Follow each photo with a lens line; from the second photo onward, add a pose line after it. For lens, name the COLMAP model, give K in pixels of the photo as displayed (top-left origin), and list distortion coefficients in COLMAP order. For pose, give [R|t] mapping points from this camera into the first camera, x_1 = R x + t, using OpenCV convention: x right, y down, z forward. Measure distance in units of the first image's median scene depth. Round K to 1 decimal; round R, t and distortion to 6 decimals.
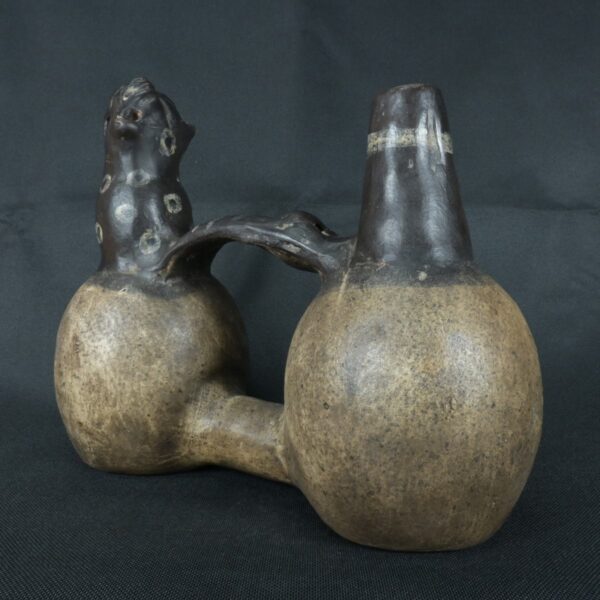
lens RADIAL K [[615.7, 0, 300.0], [0, 615.7, 300.0], [0, 0, 1]] dist [0.008190, -0.010139]
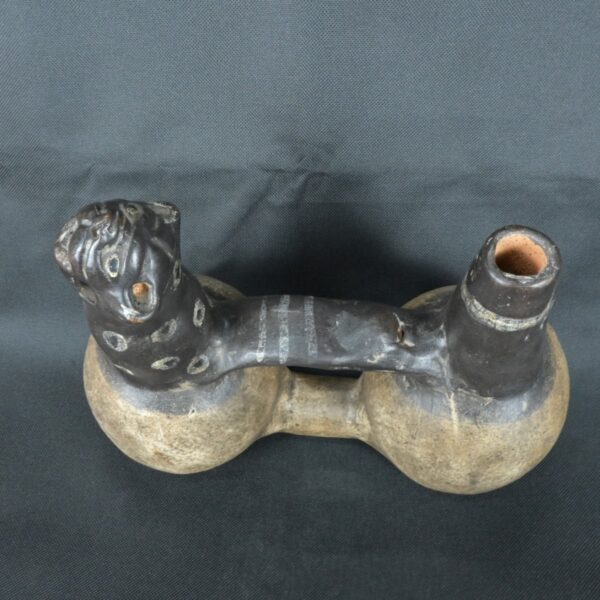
lens RADIAL K [[615.7, 0, 300.0], [0, 615.7, 300.0], [0, 0, 1]] dist [0.008190, -0.010139]
pose [[0.873798, -0.429909, 0.227278, -0.386395], [0.046647, 0.539317, 0.840810, -1.230273], [-0.484046, -0.724096, 0.491308, 0.786240]]
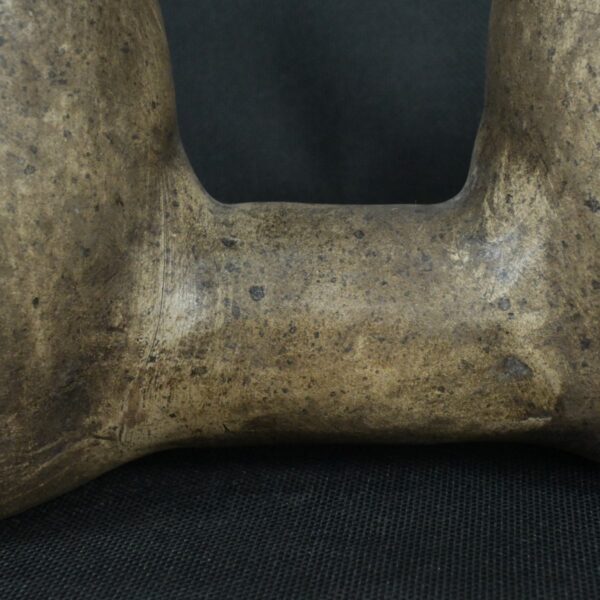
lens RADIAL K [[1951.4, 0, 300.0], [0, 1951.4, 300.0], [0, 0, 1]] dist [-0.002907, -0.434622]
pose [[0.815735, -0.144769, 0.560017, -0.842340], [0.060577, 0.984231, 0.166193, 0.067383], [-0.575245, -0.101646, 0.811641, 0.312578]]
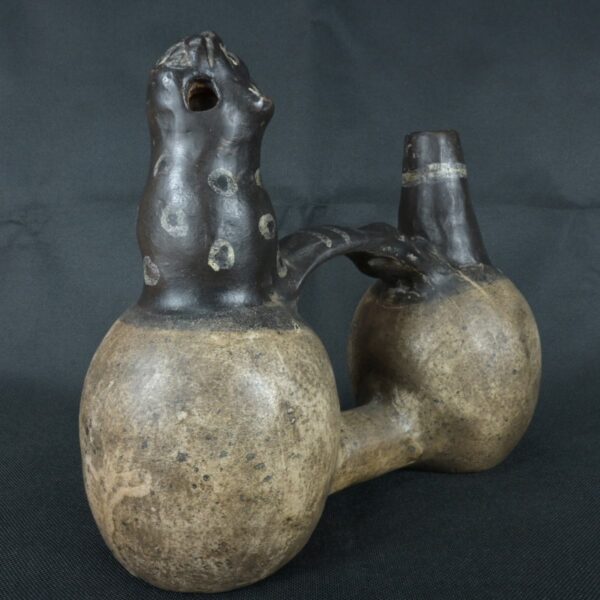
lens RADIAL K [[615.7, 0, 300.0], [0, 615.7, 300.0], [0, 0, 1]] dist [0.008190, -0.010139]
pose [[0.292799, -0.136450, 0.946388, -1.375381], [0.089978, 0.989305, 0.114800, -0.186527], [-0.951931, 0.051541, 0.301945, 1.039068]]
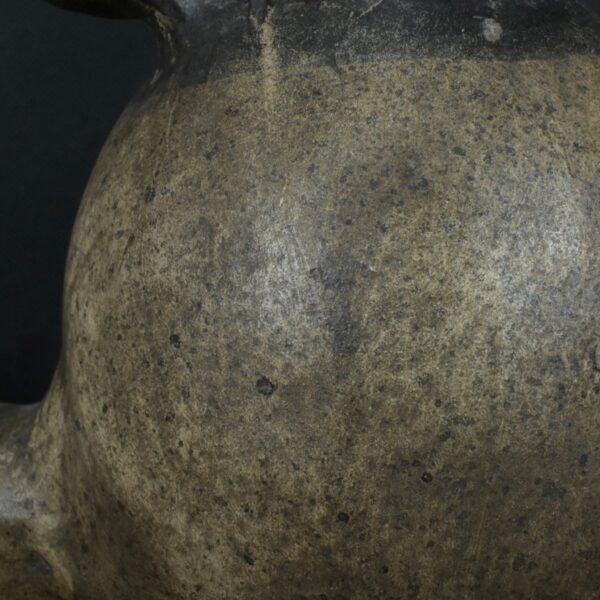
lens RADIAL K [[1951.4, 0, 300.0], [0, 1951.4, 300.0], [0, 0, 1]] dist [-0.002907, -0.434622]
pose [[0.929876, -0.047891, 0.364742, -0.362965], [0.009541, 0.994296, 0.106227, -0.002791], [-0.367749, -0.095298, 0.925029, -0.080026]]
